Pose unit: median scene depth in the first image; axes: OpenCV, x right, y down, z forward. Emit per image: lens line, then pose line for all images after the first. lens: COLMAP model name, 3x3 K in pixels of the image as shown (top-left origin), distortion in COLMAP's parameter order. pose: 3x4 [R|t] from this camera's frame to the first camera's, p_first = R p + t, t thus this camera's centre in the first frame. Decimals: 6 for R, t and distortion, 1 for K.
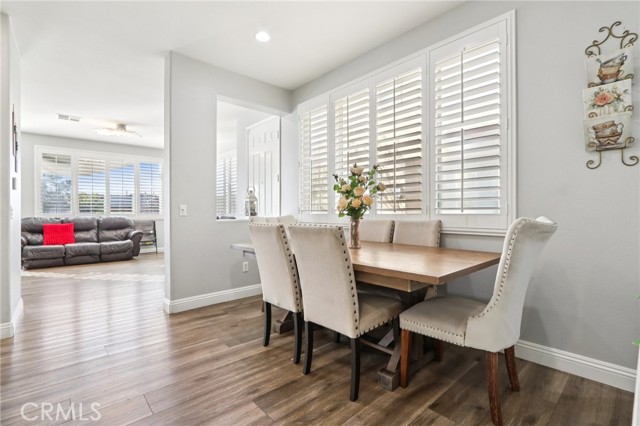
lens RADIAL K [[296.0, 0, 321.2], [0, 296.0, 214.6], [0, 0, 1]] dist [-0.016299, 0.002919]
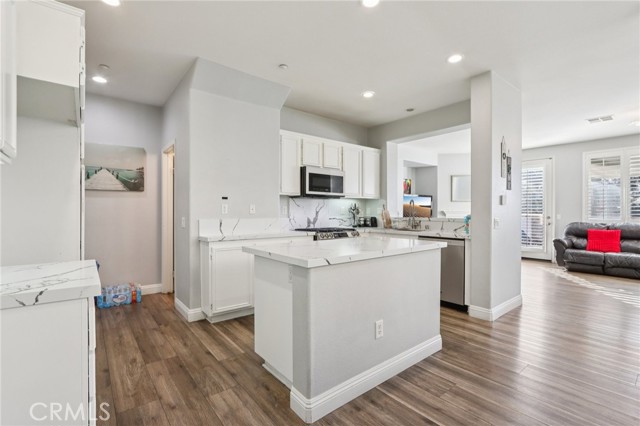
lens RADIAL K [[296.0, 0, 320.6], [0, 296.0, 212.1], [0, 0, 1]] dist [-0.016299, 0.002919]
pose [[-0.056583, 0.002101, -0.998396, 0.165376], [-0.005944, 0.999979, 0.002441, -0.035139], [0.998380, 0.006072, -0.056569, 0.200313]]
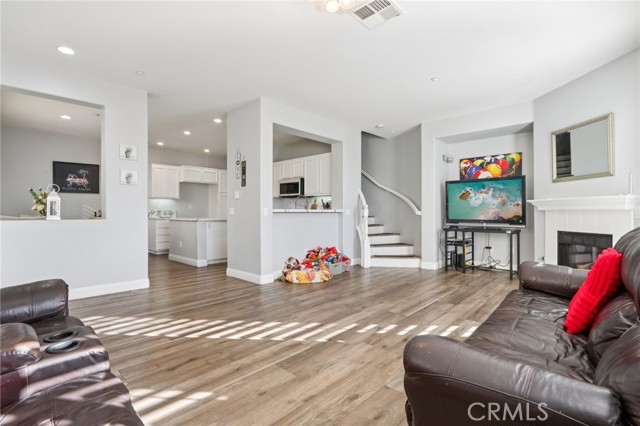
lens RADIAL K [[296.0, 0, 320.9], [0, 296.0, 211.9], [0, 0, 1]] dist [-0.016299, 0.002919]
pose [[-0.995683, 0.001964, -0.092803, -0.937092], [0.001283, 0.999972, 0.007387, -0.015895], [0.092815, 0.007236, -0.995657, 1.868154]]
